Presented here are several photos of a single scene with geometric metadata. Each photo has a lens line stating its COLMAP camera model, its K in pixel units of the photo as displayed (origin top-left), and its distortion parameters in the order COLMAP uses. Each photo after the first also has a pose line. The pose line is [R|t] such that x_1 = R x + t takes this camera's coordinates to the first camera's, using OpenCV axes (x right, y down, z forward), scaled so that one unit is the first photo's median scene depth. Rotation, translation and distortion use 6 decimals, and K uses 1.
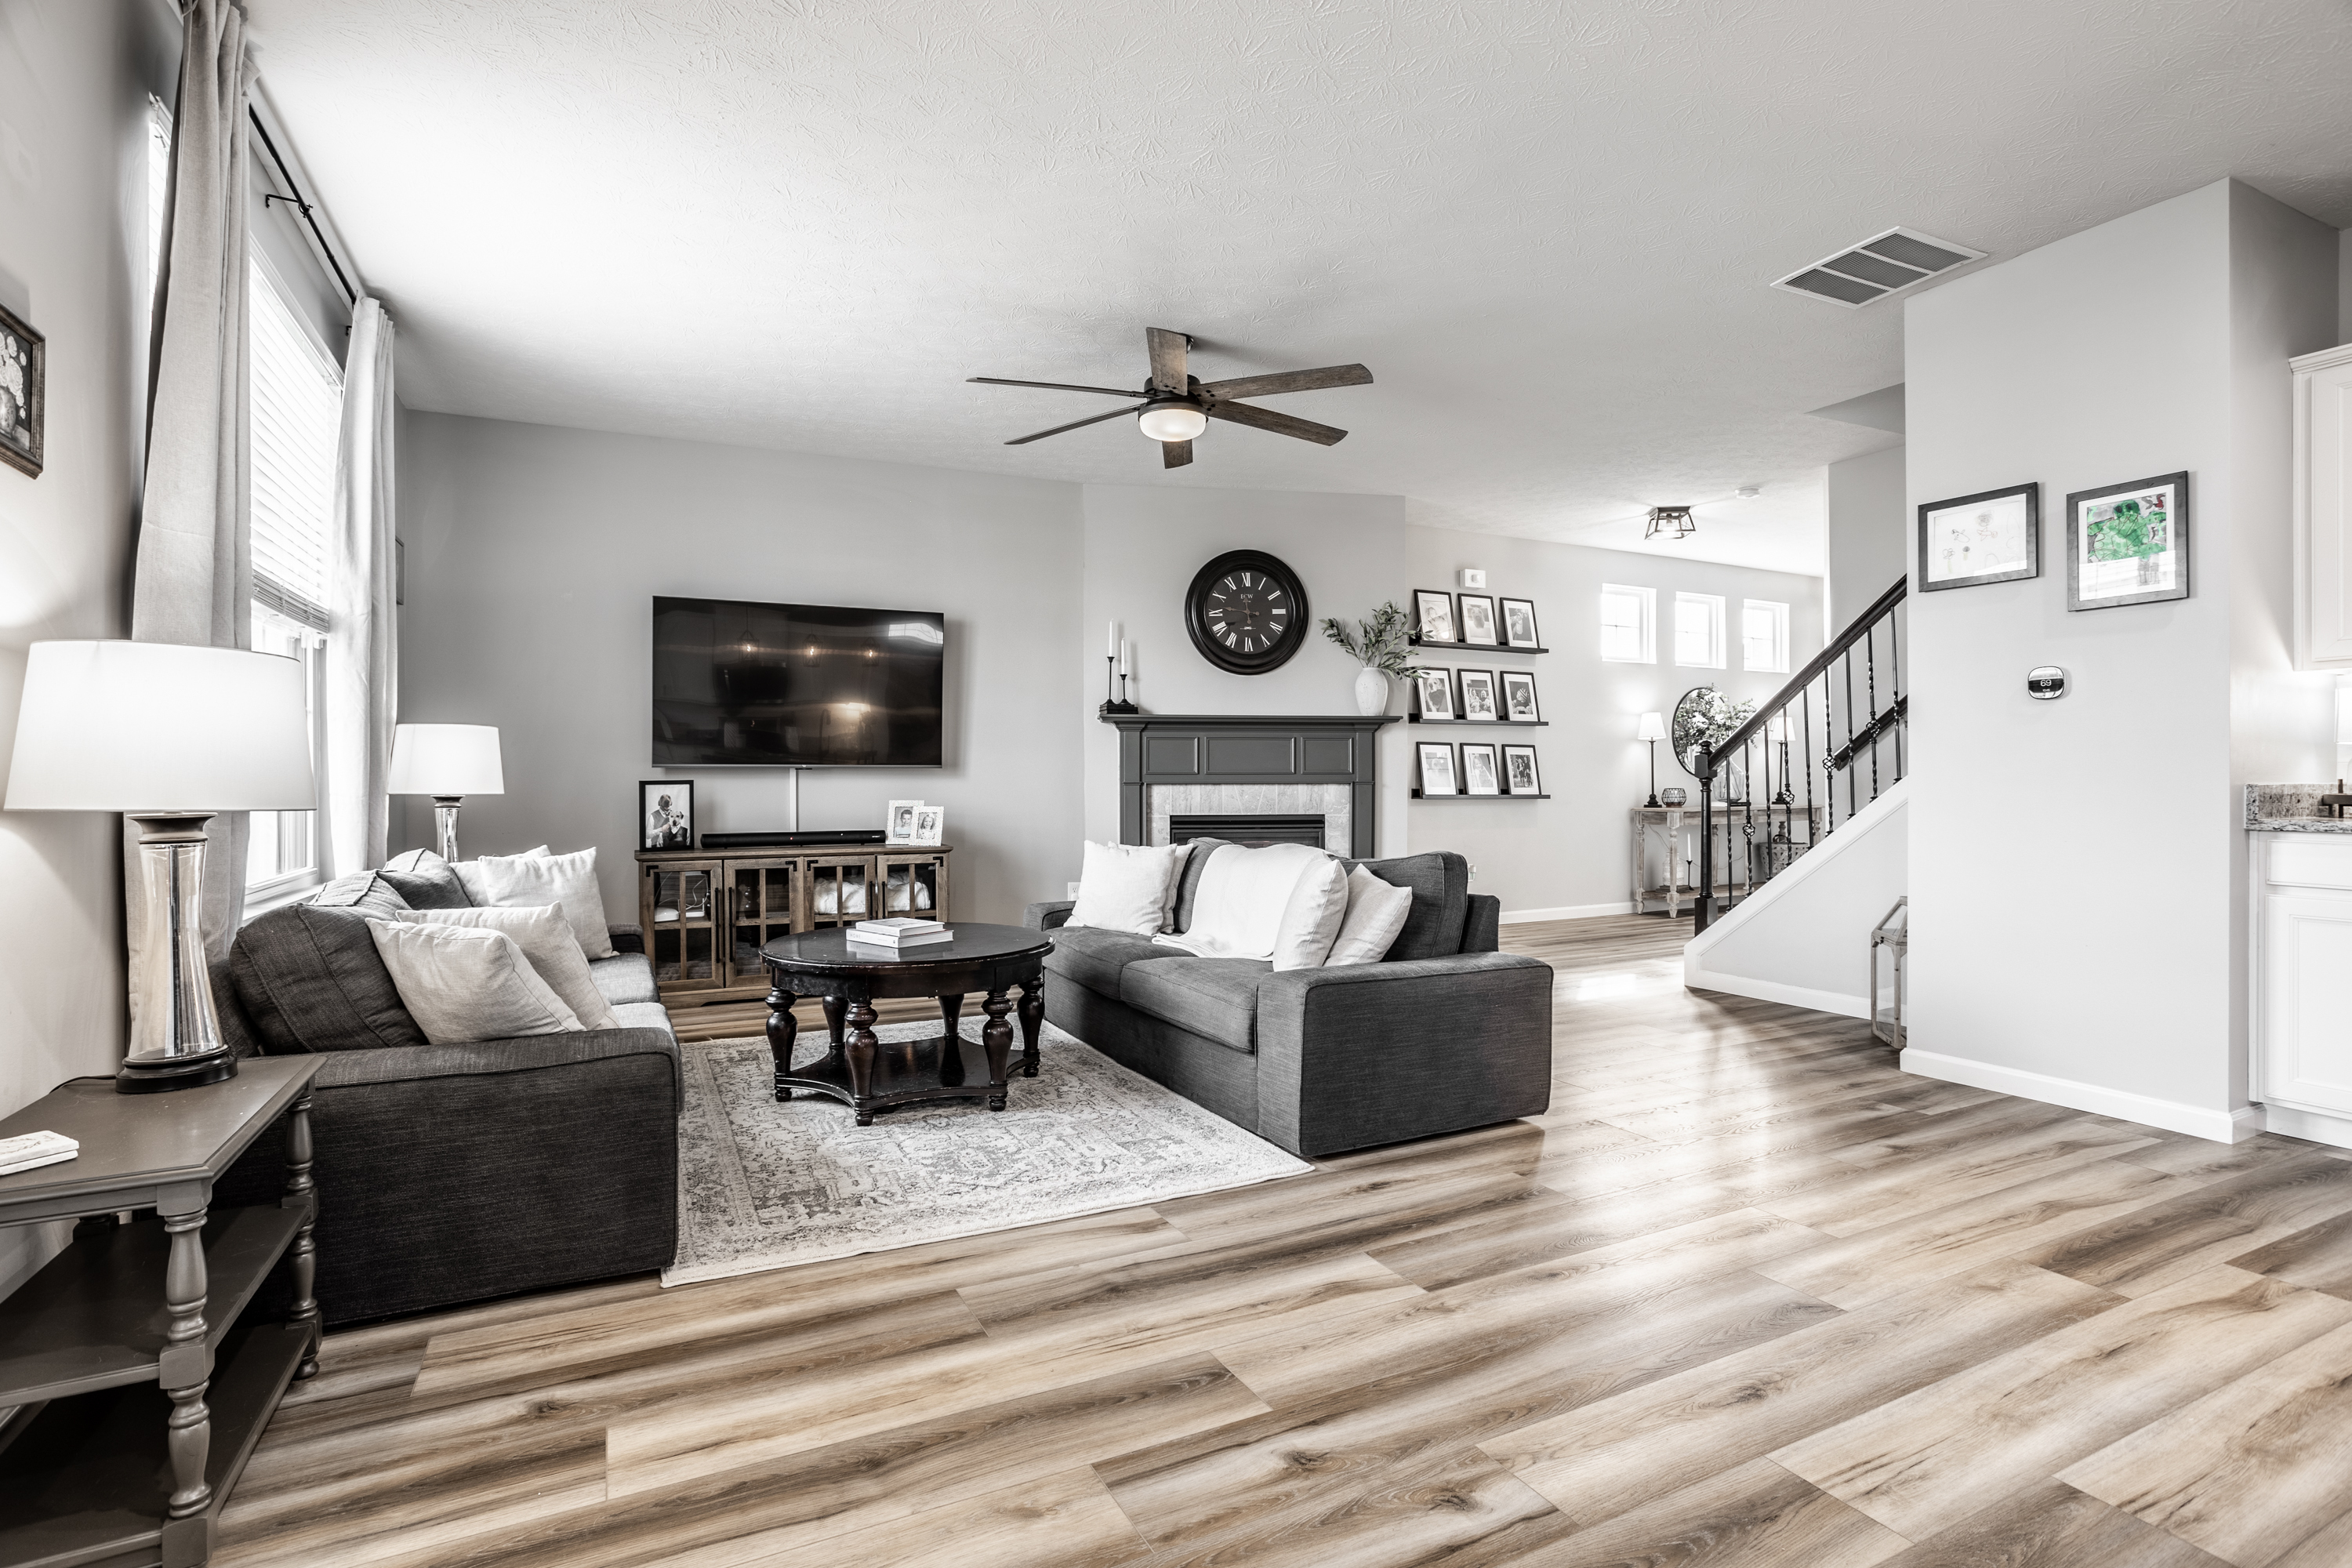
lens RADIAL K [[1141.2, 0, 1176.0], [0, 1141.2, 784.0], [0, 0, 1]] dist [-0.061144, 0.028817]
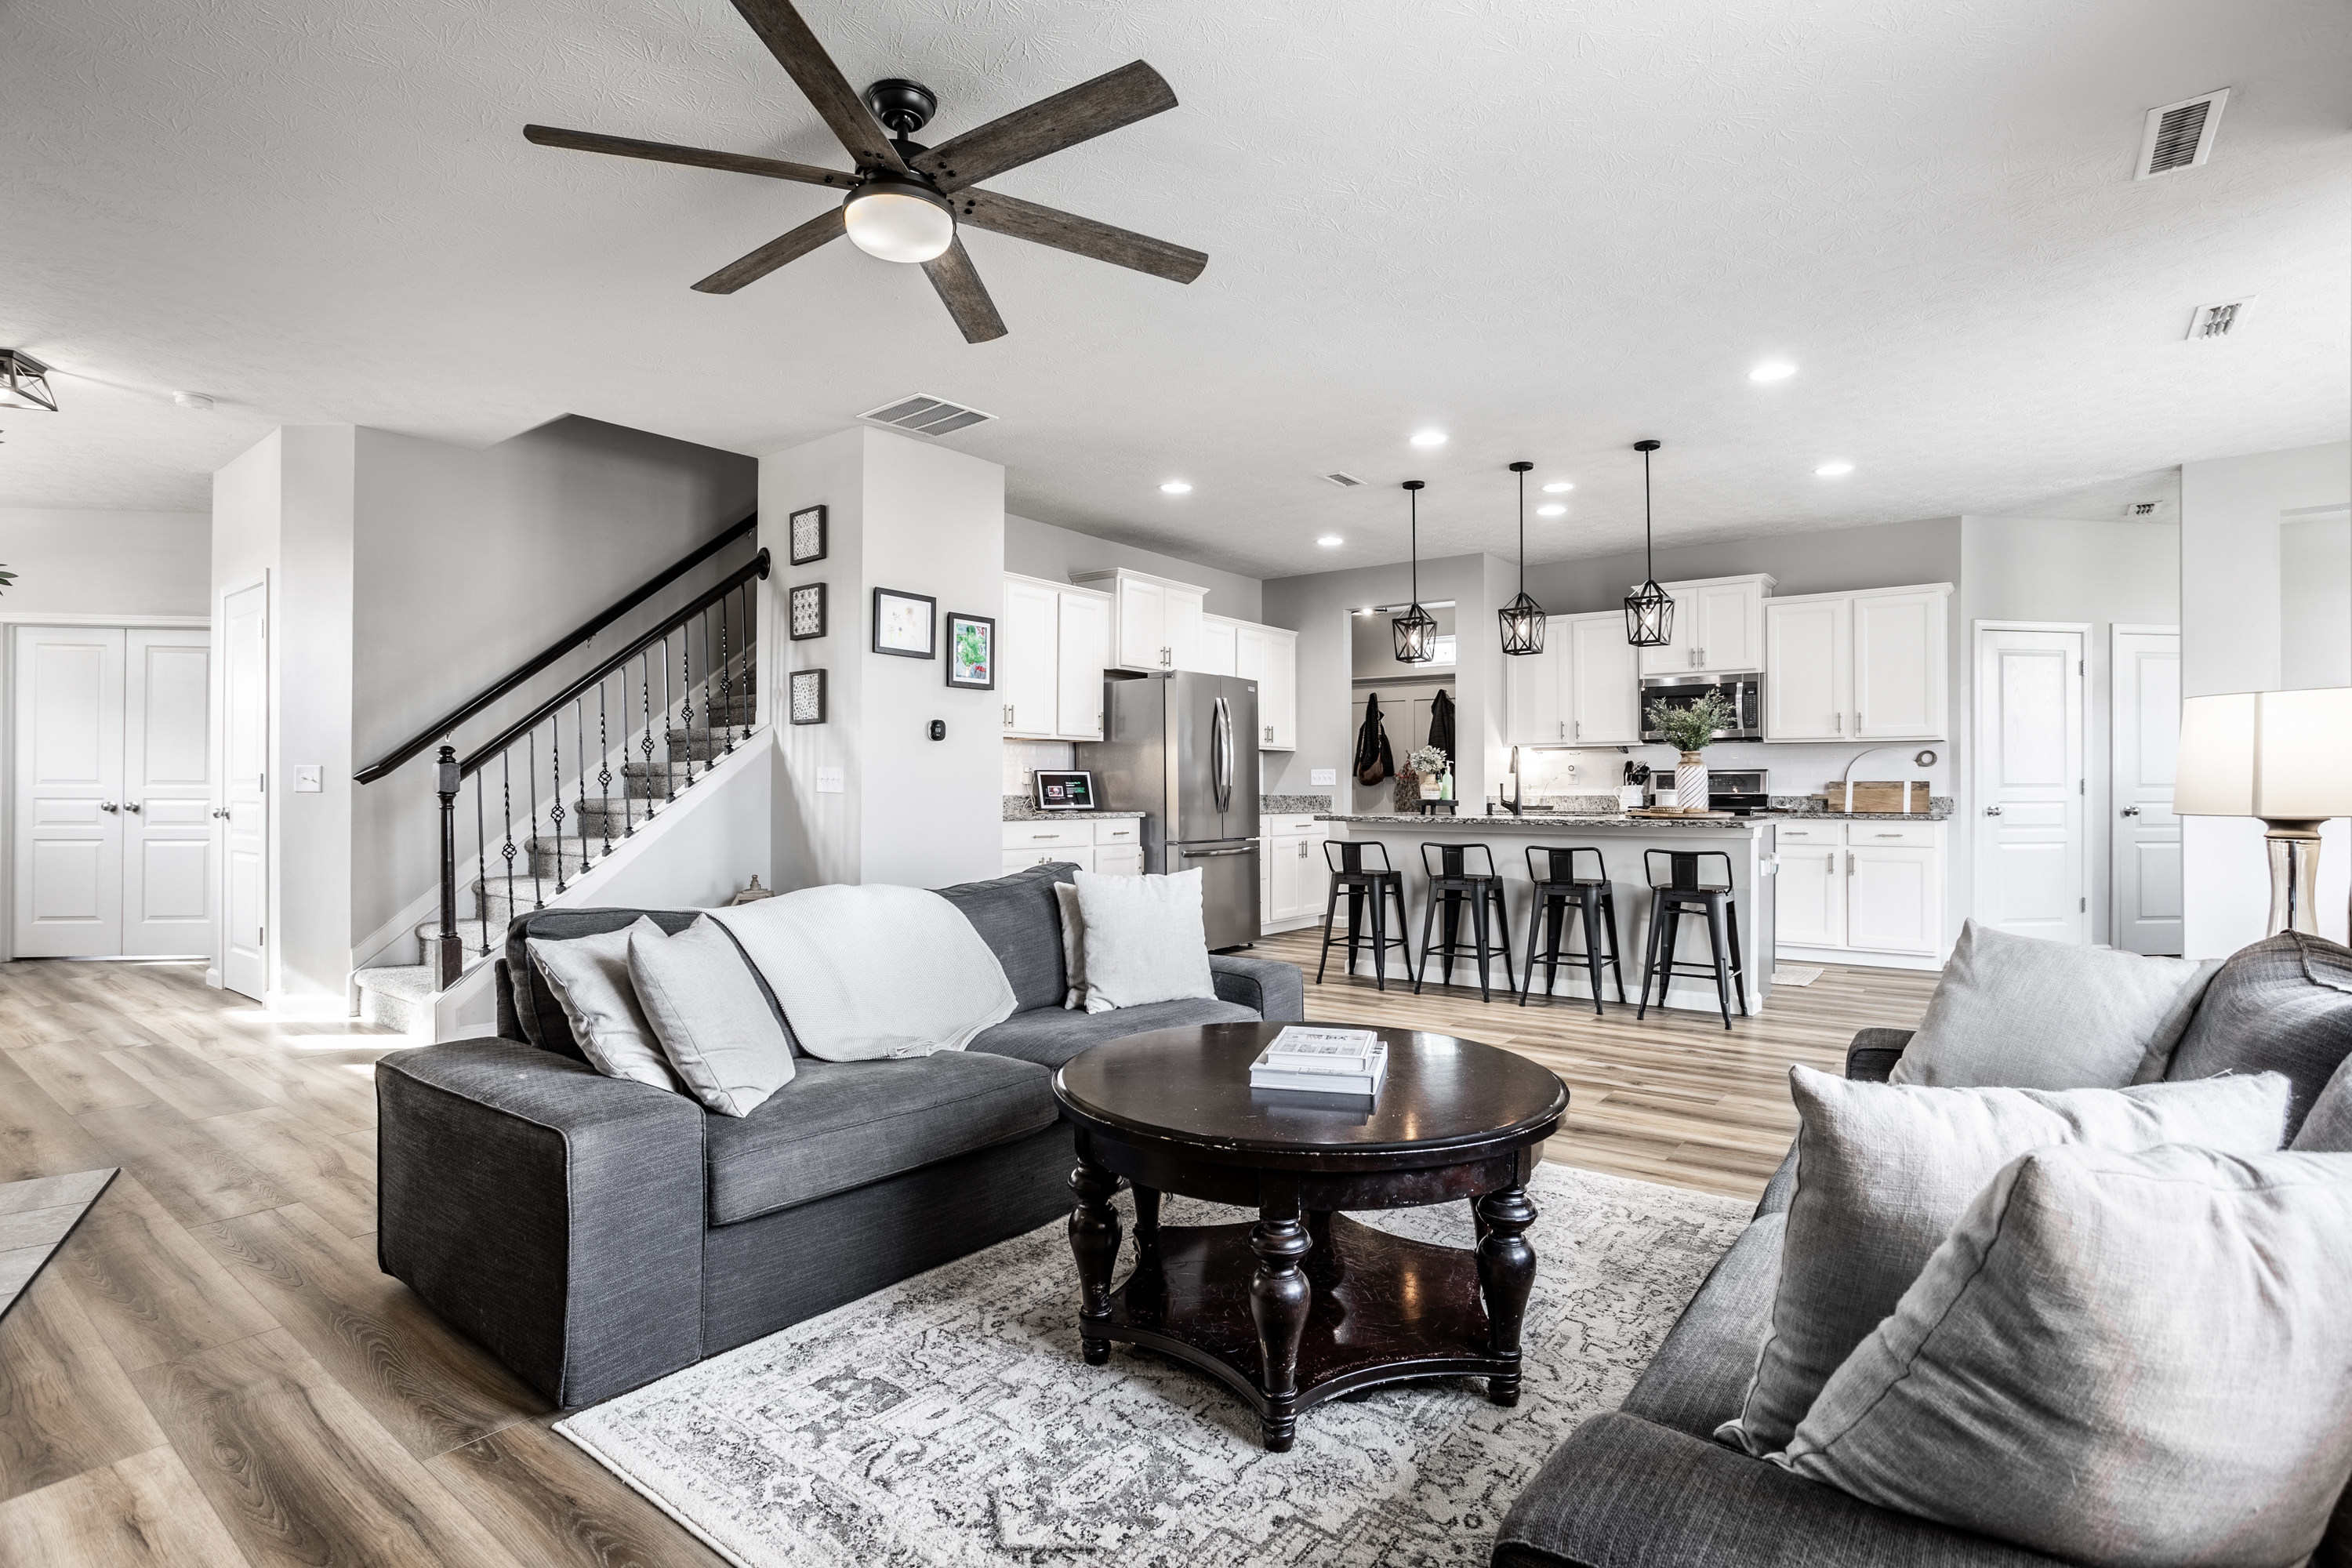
lens RADIAL K [[1157.6, 0, 1169.0], [0, 1157.6, 780.7], [0, 0, 1]] dist [-0.060783, 0.031701]
pose [[-0.437417, 0.010620, 0.899196, -0.652228], [0.005581, 0.999943, -0.009095, -0.004784], [-0.899241, 0.001040, -0.437451, 1.179940]]
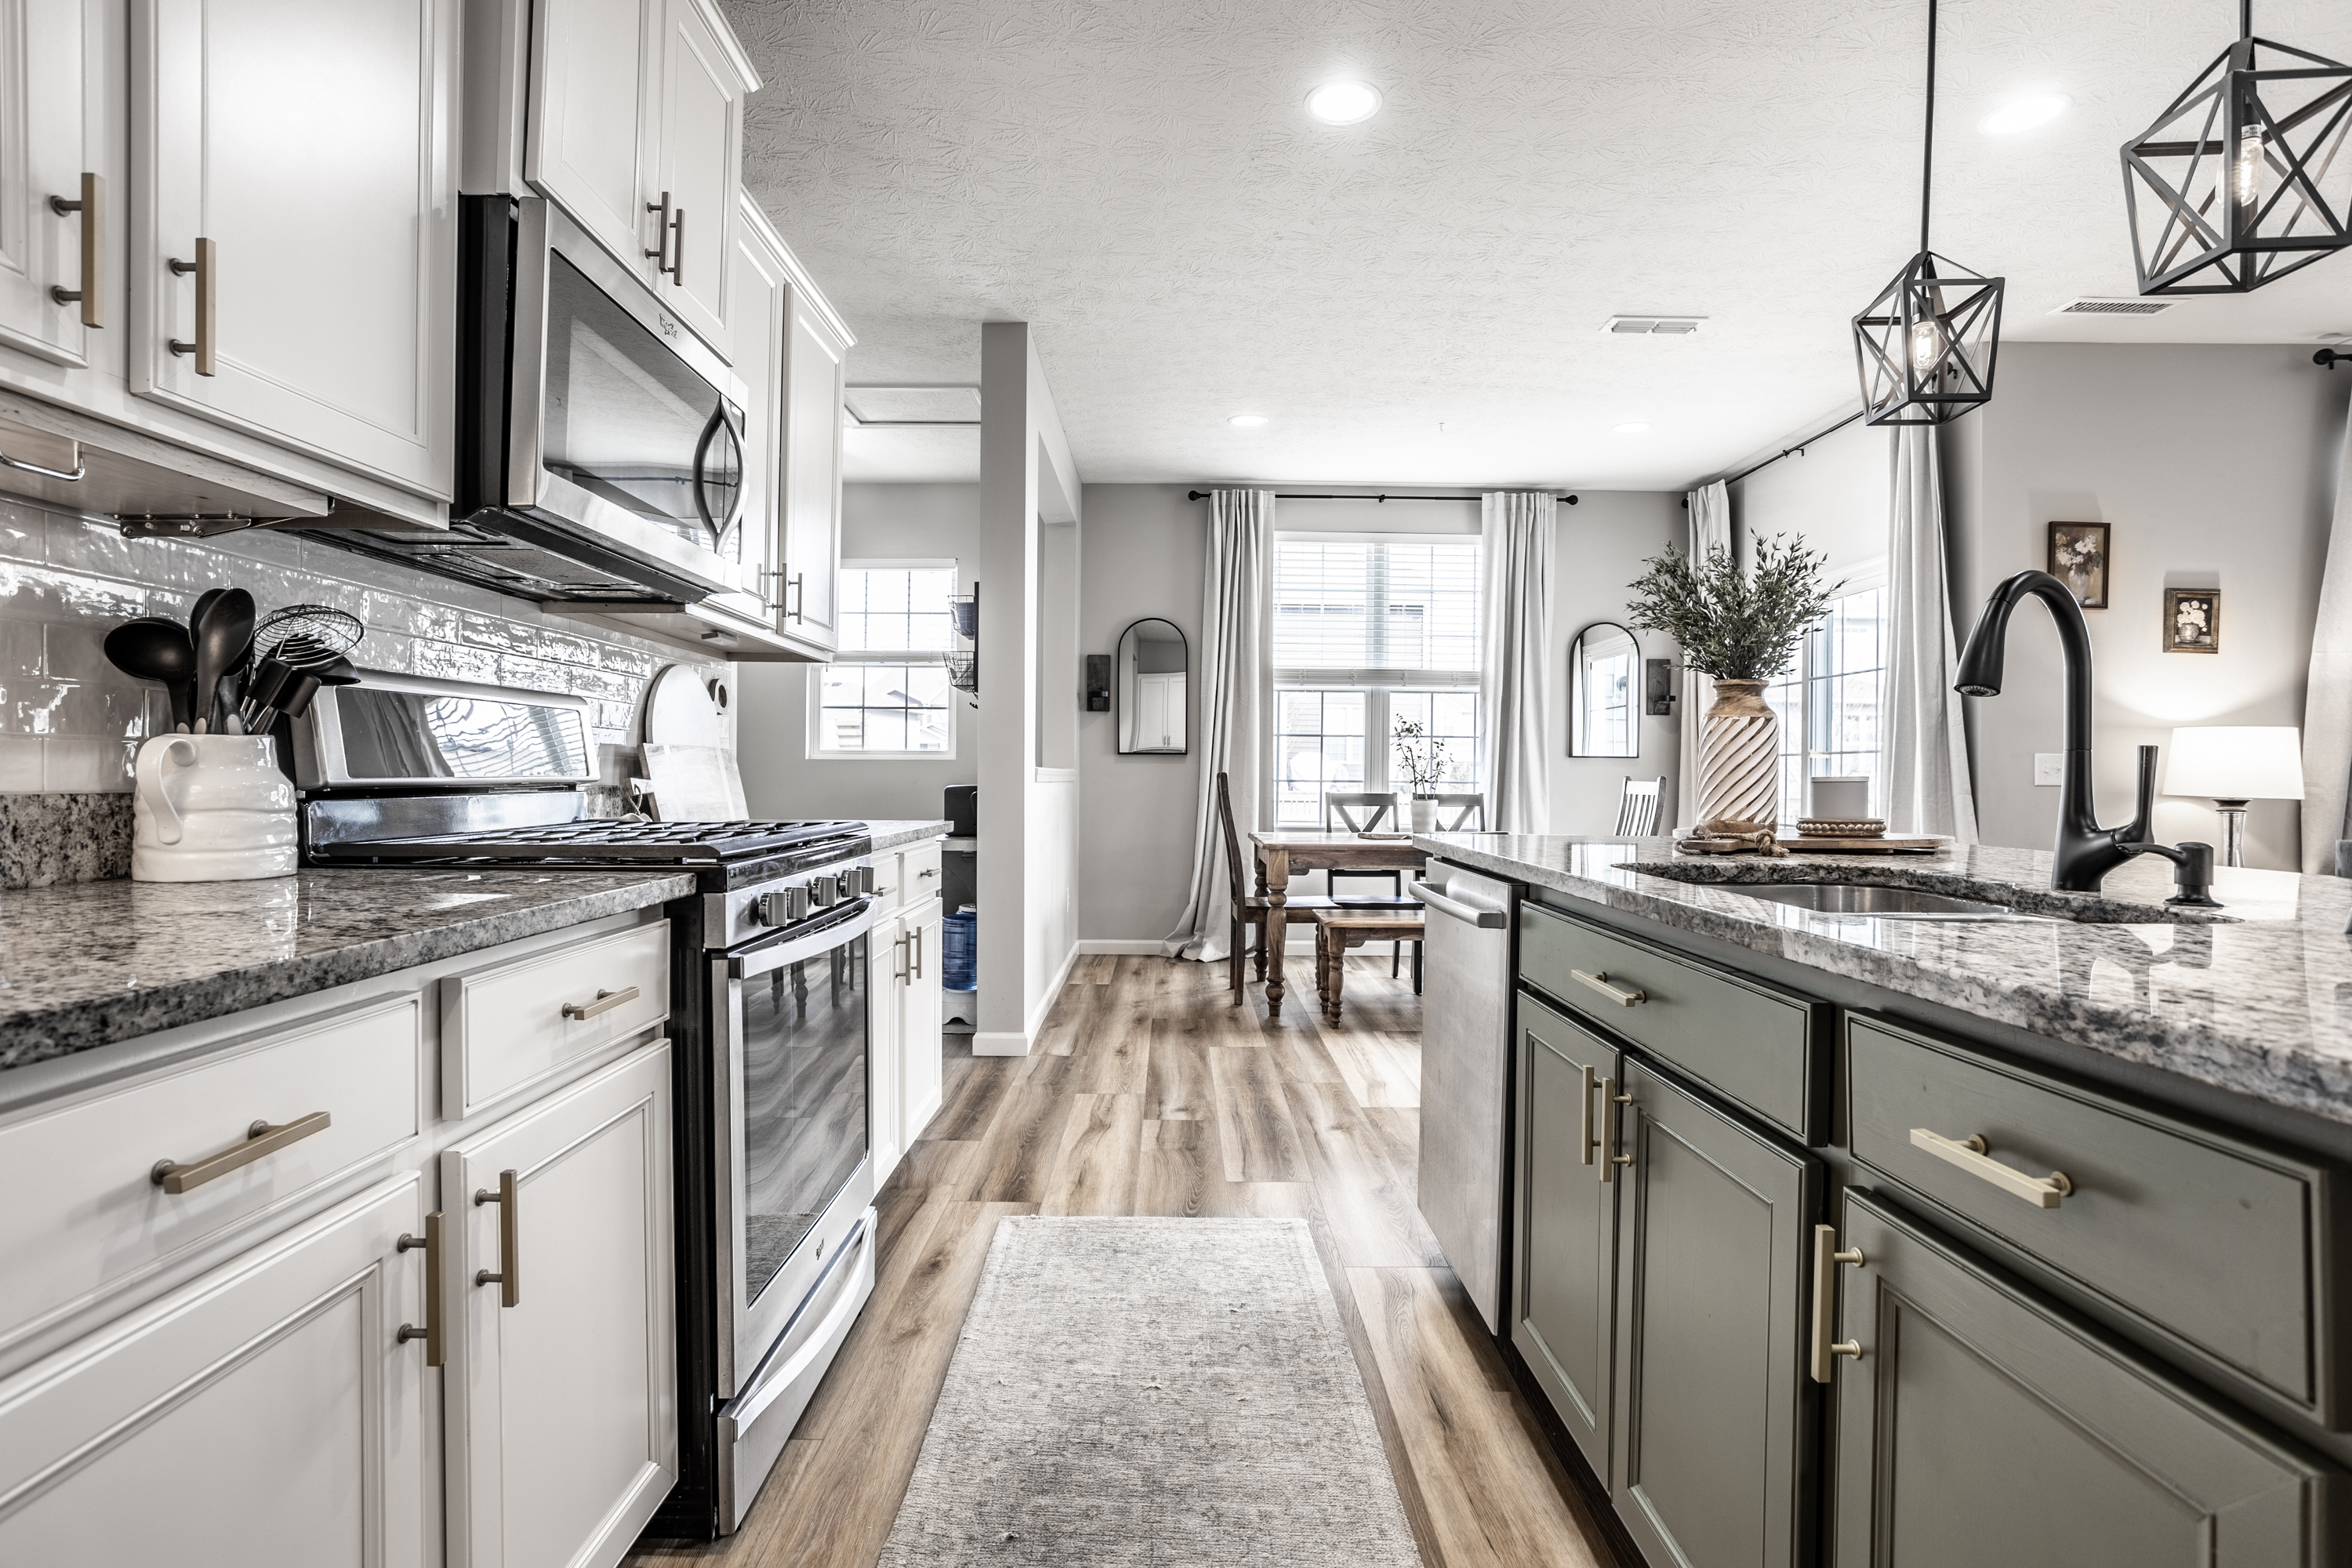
lens RADIAL K [[1157.6, 0, 1169.0], [0, 1157.6, 780.7], [0, 0, 1]] dist [-0.060783, 0.031701]
pose [[-0.438091, 0.004451, -0.898920, 0.893809], [-0.011479, 0.999879, 0.010545, -0.003954], [0.898857, 0.014938, -0.437987, 0.029644]]
